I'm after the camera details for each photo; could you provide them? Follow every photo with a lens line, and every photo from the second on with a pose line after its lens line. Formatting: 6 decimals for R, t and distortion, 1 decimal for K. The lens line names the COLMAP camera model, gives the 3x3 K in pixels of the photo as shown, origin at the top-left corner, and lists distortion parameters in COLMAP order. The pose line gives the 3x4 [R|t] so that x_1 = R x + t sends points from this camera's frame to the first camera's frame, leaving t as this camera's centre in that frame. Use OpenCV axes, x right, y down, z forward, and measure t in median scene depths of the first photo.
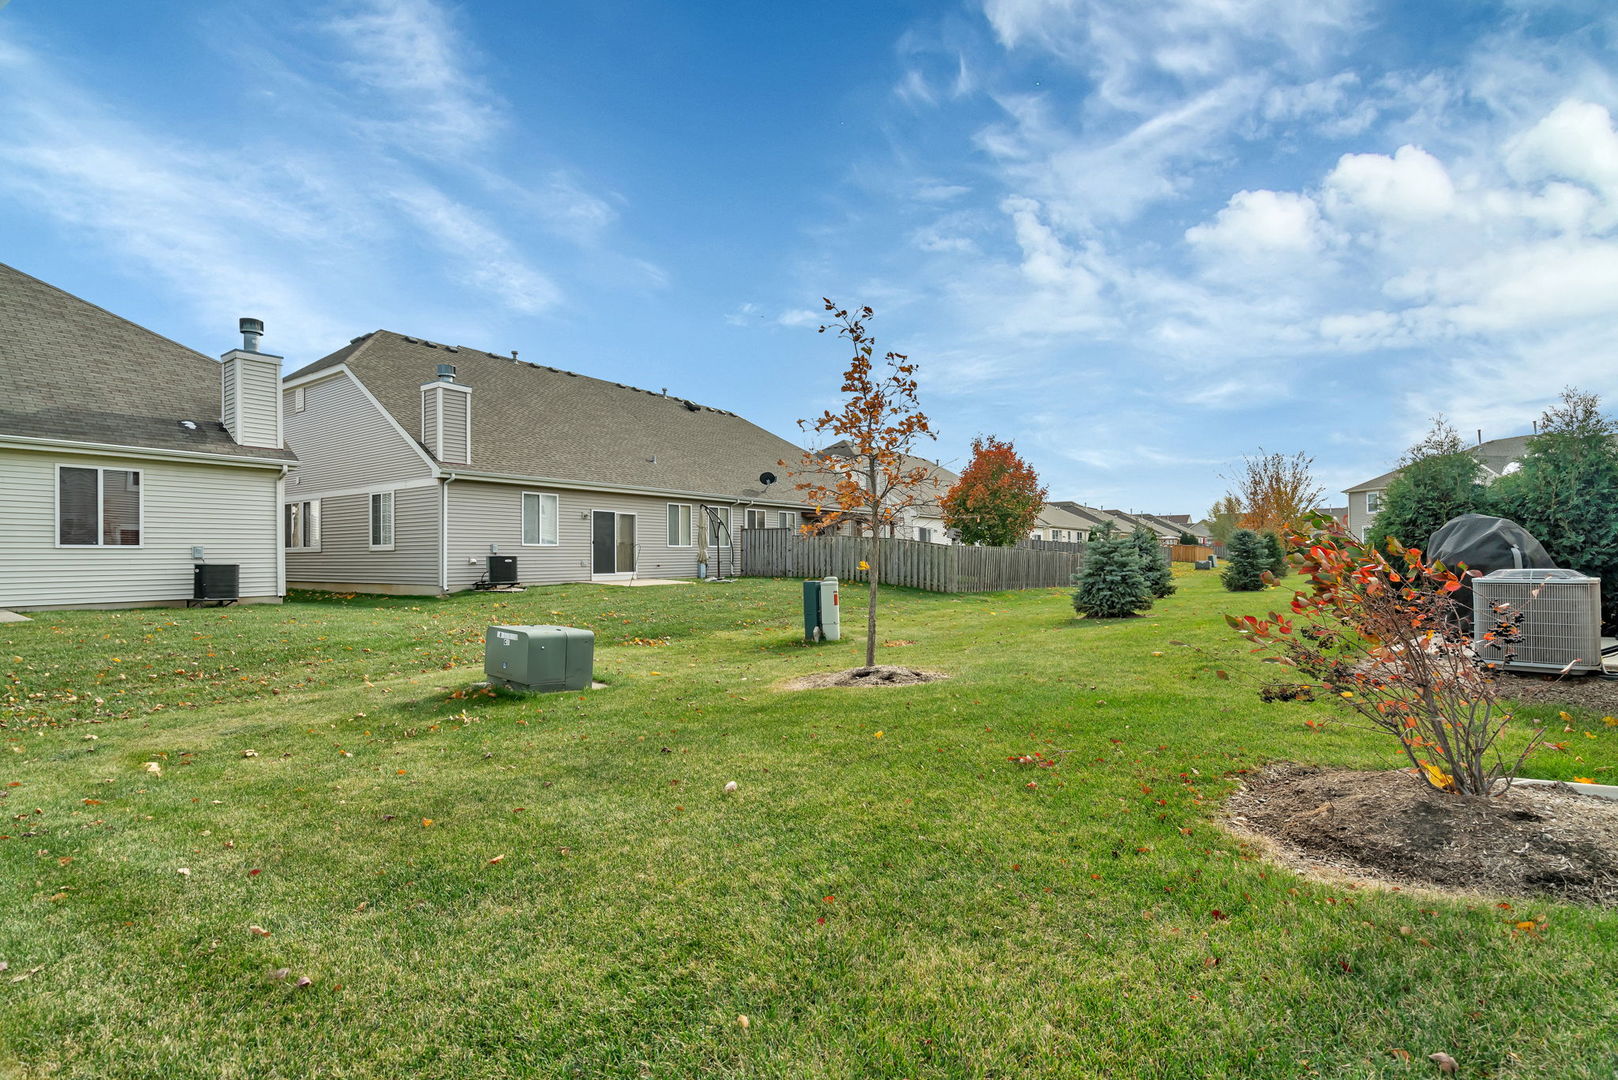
lens RADIAL K [[757.6, 0, 819.8], [0, 757.6, 548.3], [0, 0, 1]] dist [-0.000985, -0.000018]
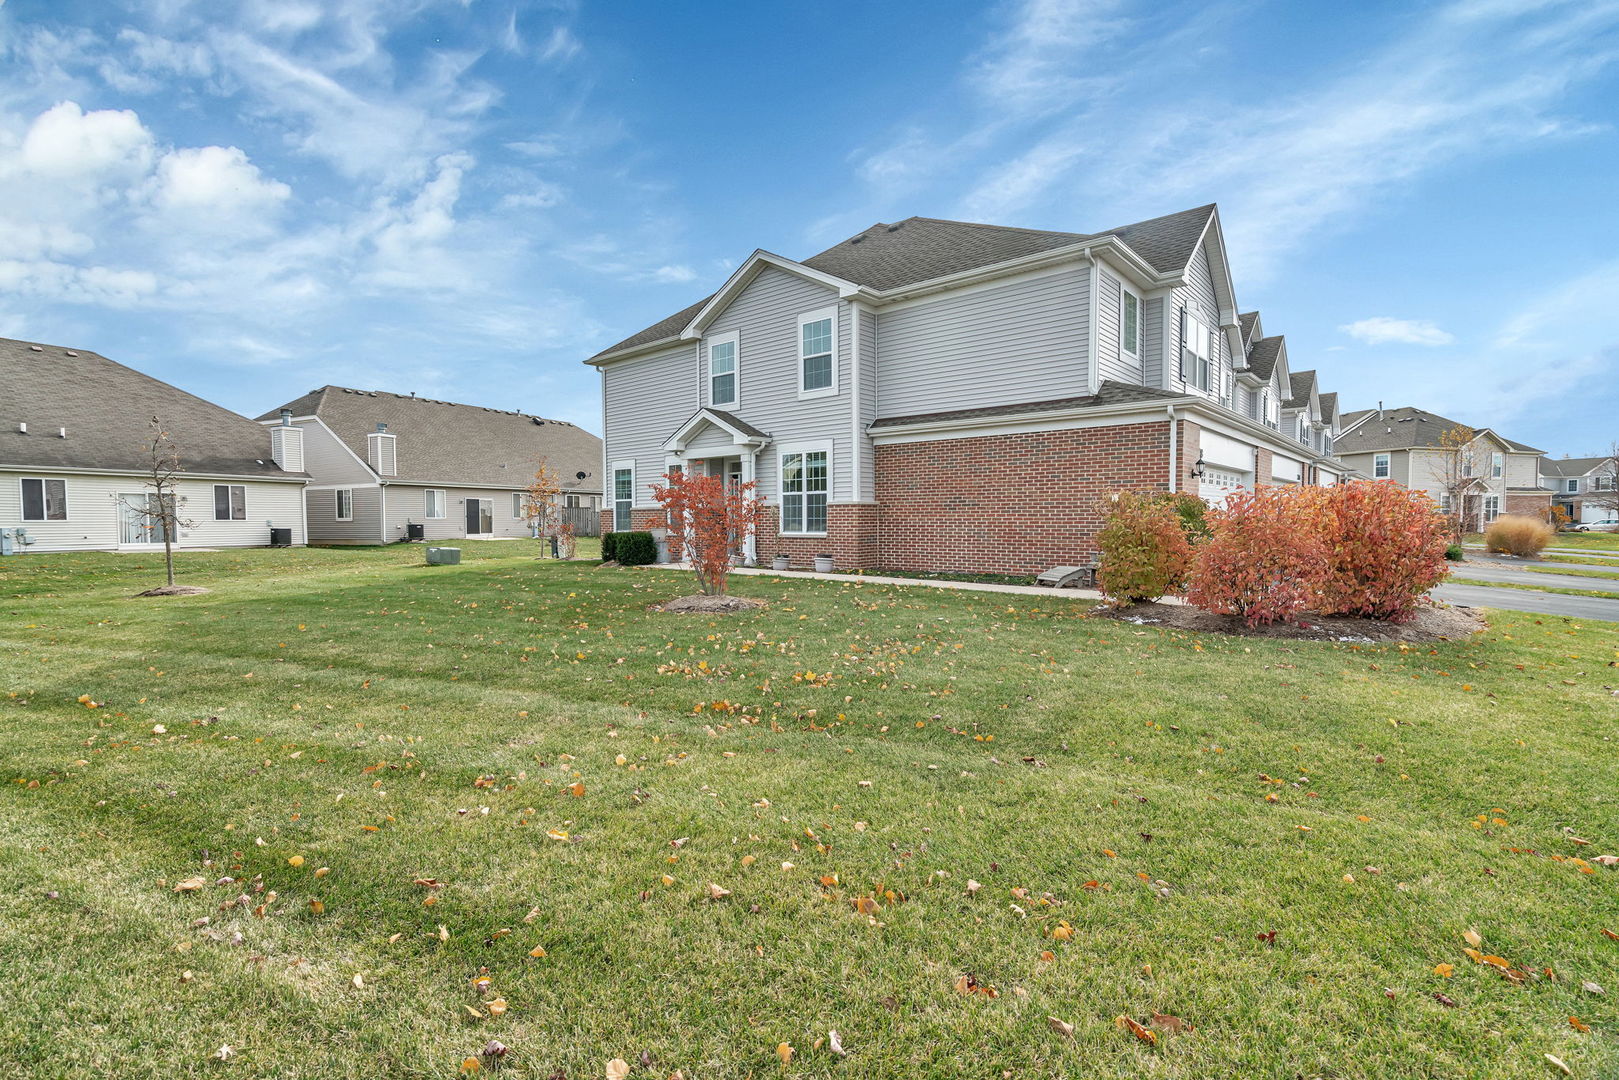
lens RADIAL K [[758.0, 0, 820.3], [0, 758.0, 548.3], [0, 0, 1]] dist [-0.000985, -0.000018]
pose [[0.991364, -0.001460, 0.131133, 0.289974], [-0.004768, 0.998876, 0.047165, -0.020771], [-0.131055, -0.047383, 0.990242, -0.870228]]
